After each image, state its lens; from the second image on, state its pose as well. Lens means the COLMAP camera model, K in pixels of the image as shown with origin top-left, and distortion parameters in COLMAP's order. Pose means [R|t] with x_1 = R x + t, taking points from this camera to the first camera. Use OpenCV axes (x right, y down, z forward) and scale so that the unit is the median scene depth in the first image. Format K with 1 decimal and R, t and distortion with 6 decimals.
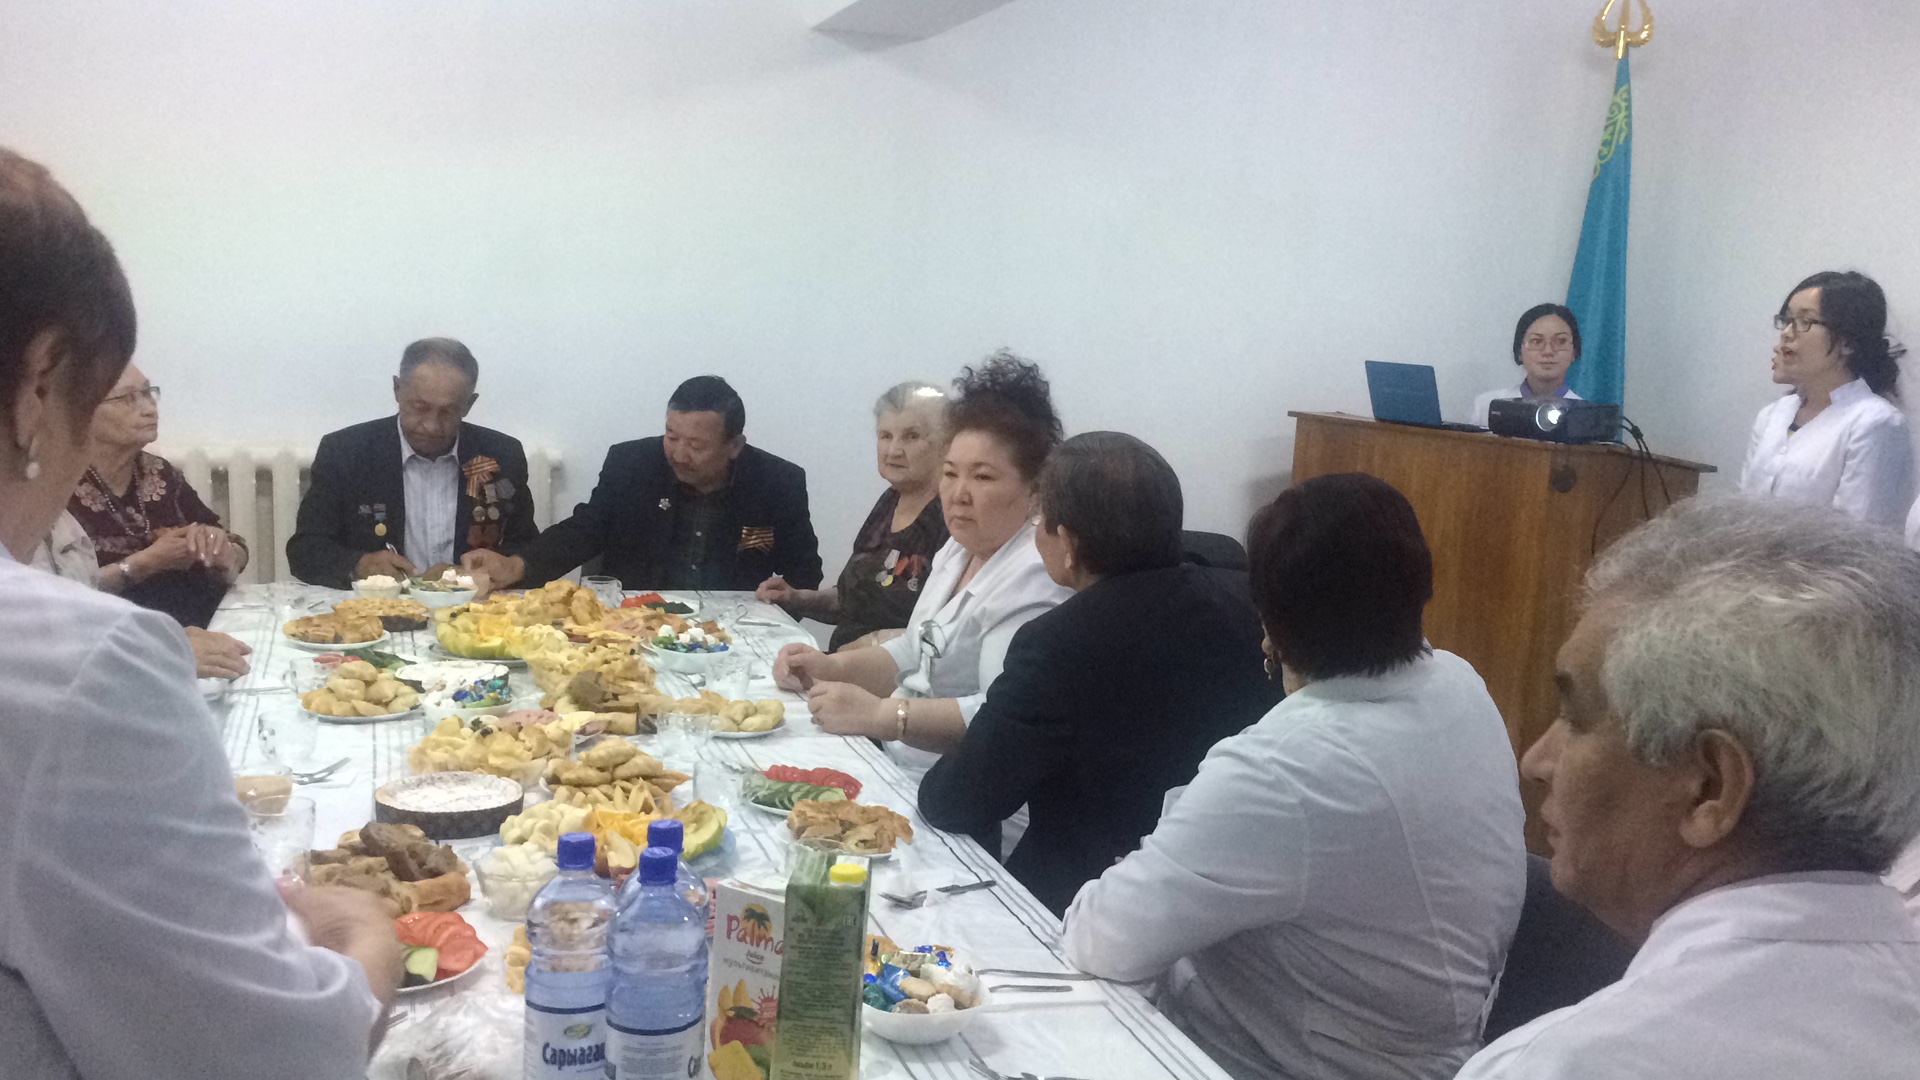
lens RADIAL K [[1822.2, 0, 948.6], [0, 1822.2, 535.1], [0, 0, 1]] dist [0.094262, -0.138322]
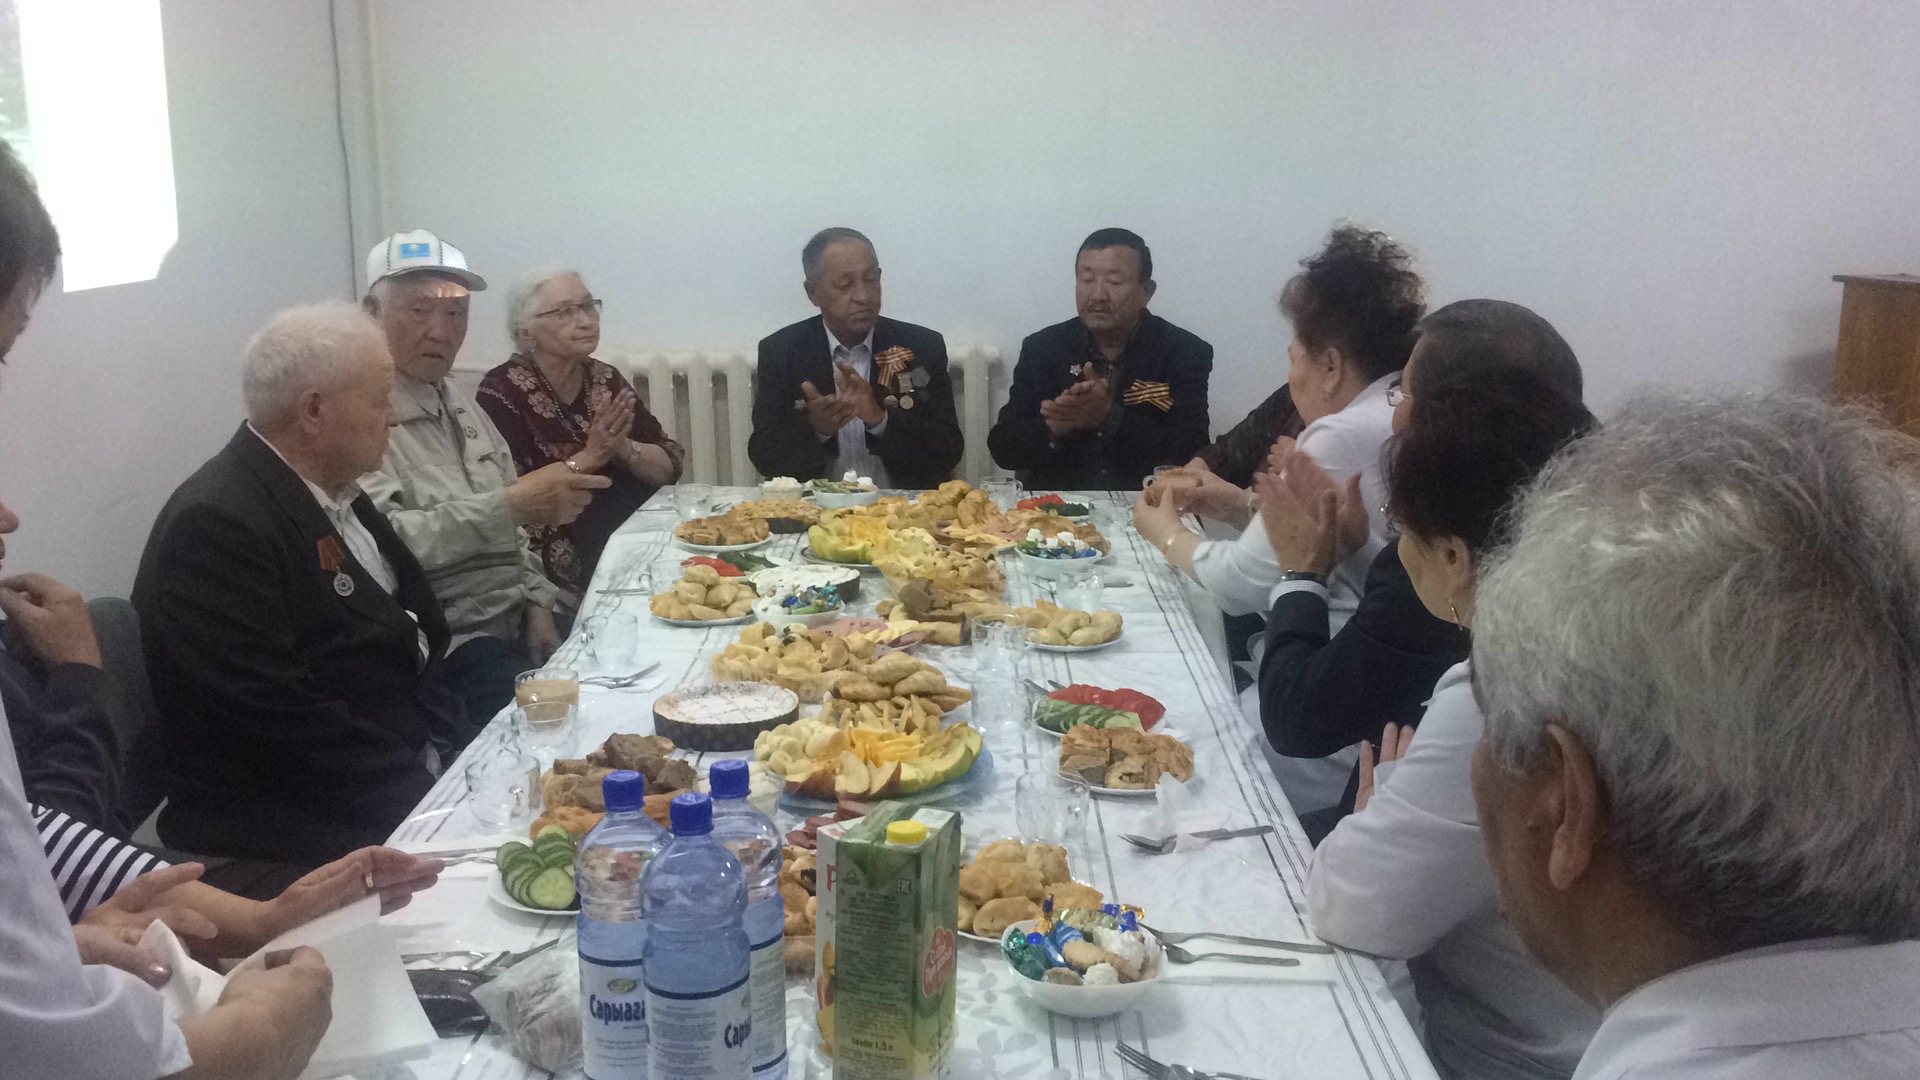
lens RADIAL K [[1822.2, 0, 948.6], [0, 1822.2, 535.1], [0, 0, 1]] dist [0.094262, -0.138322]
pose [[0.949676, 0.005199, -0.313191, 0.131396], [0.013413, 0.998270, 0.057242, -0.003579], [0.312946, -0.058562, 0.947964, 0.103629]]
